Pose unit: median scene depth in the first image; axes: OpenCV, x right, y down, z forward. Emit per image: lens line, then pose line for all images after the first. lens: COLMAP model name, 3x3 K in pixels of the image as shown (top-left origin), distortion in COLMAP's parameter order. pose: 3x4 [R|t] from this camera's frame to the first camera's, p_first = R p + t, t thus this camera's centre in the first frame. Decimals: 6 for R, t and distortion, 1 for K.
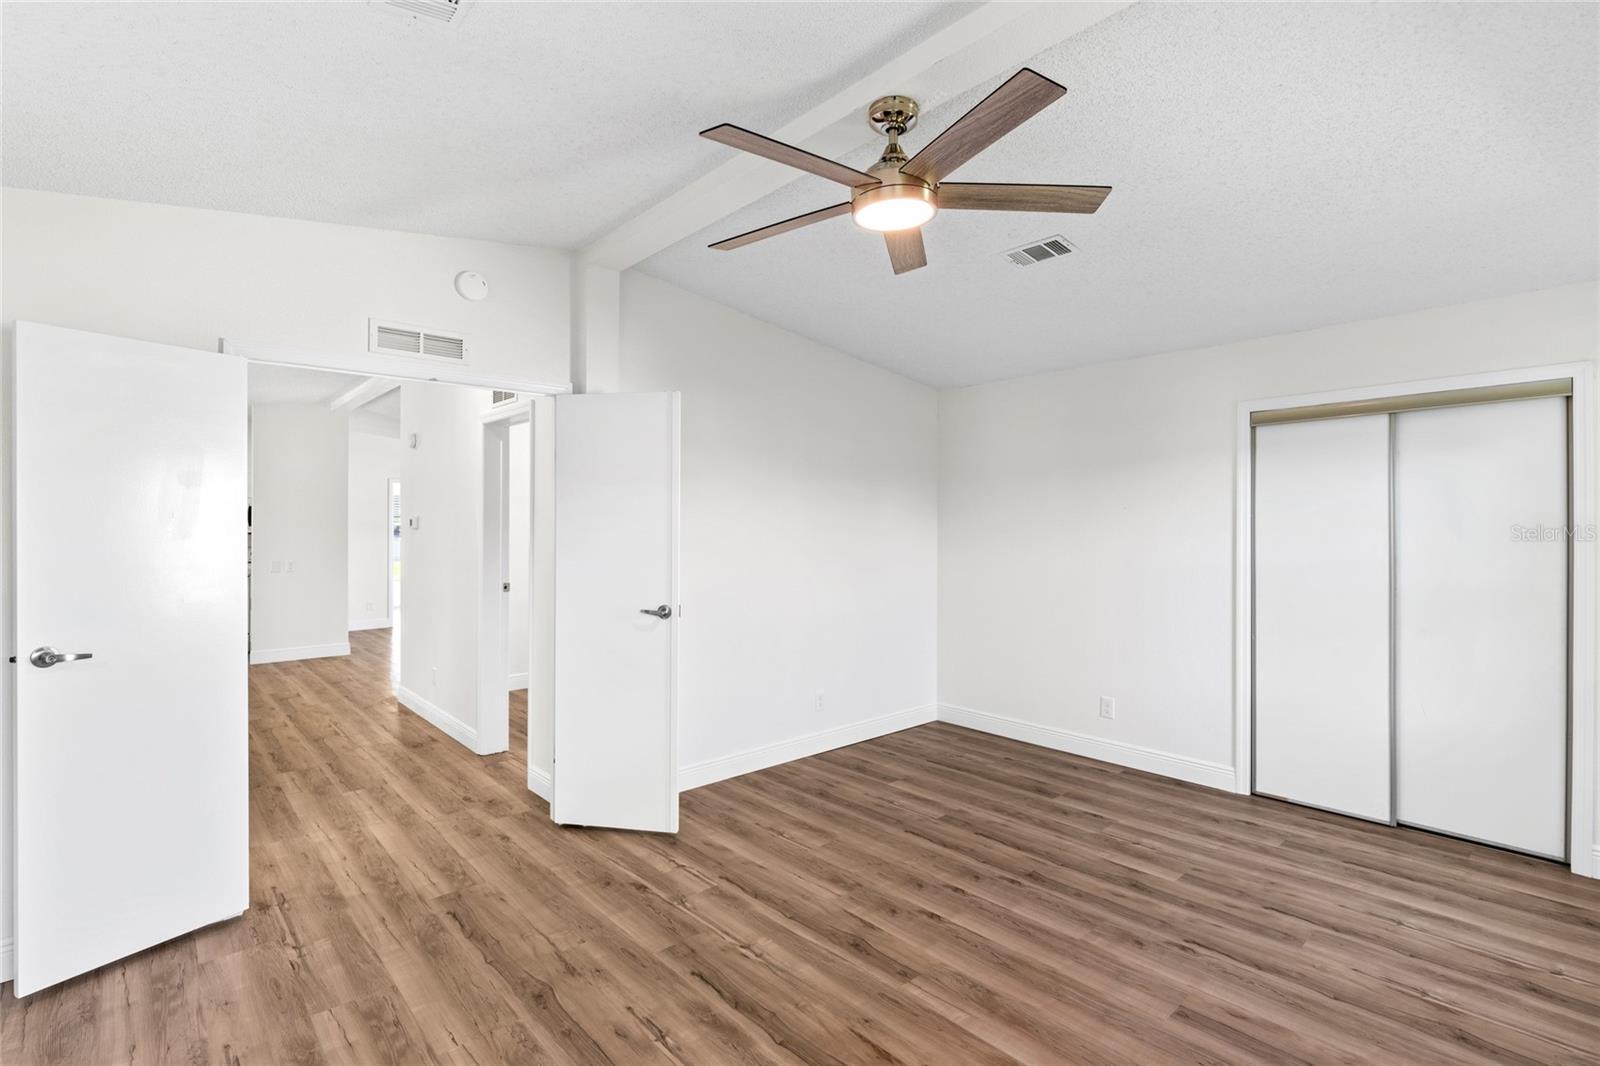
lens RADIAL K [[762.9, 0, 823.1], [0, 762.9, 521.8], [0, 0, 1]] dist [-0.000064, -0.000189]
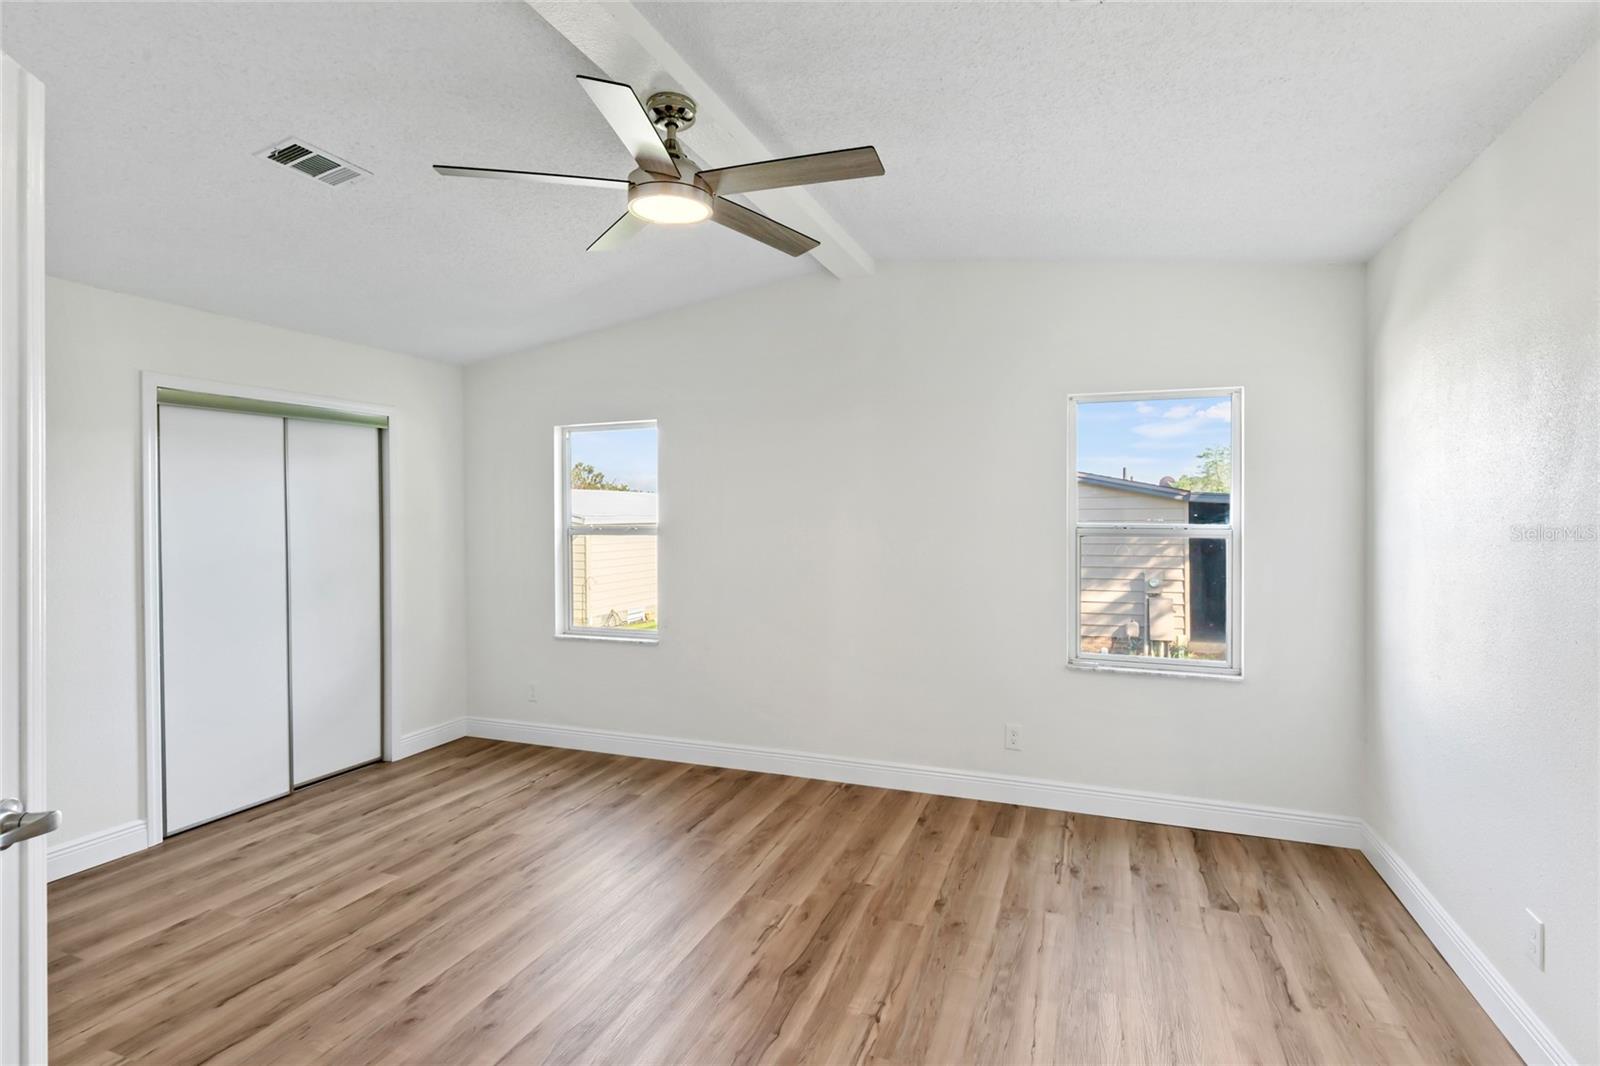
lens RADIAL K [[773.2, 0, 800.0], [0, 773.2, 533.0], [0, 0, 1]] dist [-0.000784, -0.000299]
pose [[-0.452532, -0.011426, 0.891675, -0.639791], [-0.001492, 0.999926, 0.012056, 0.008549], [-0.891747, 0.004125, -0.452516, 0.939217]]
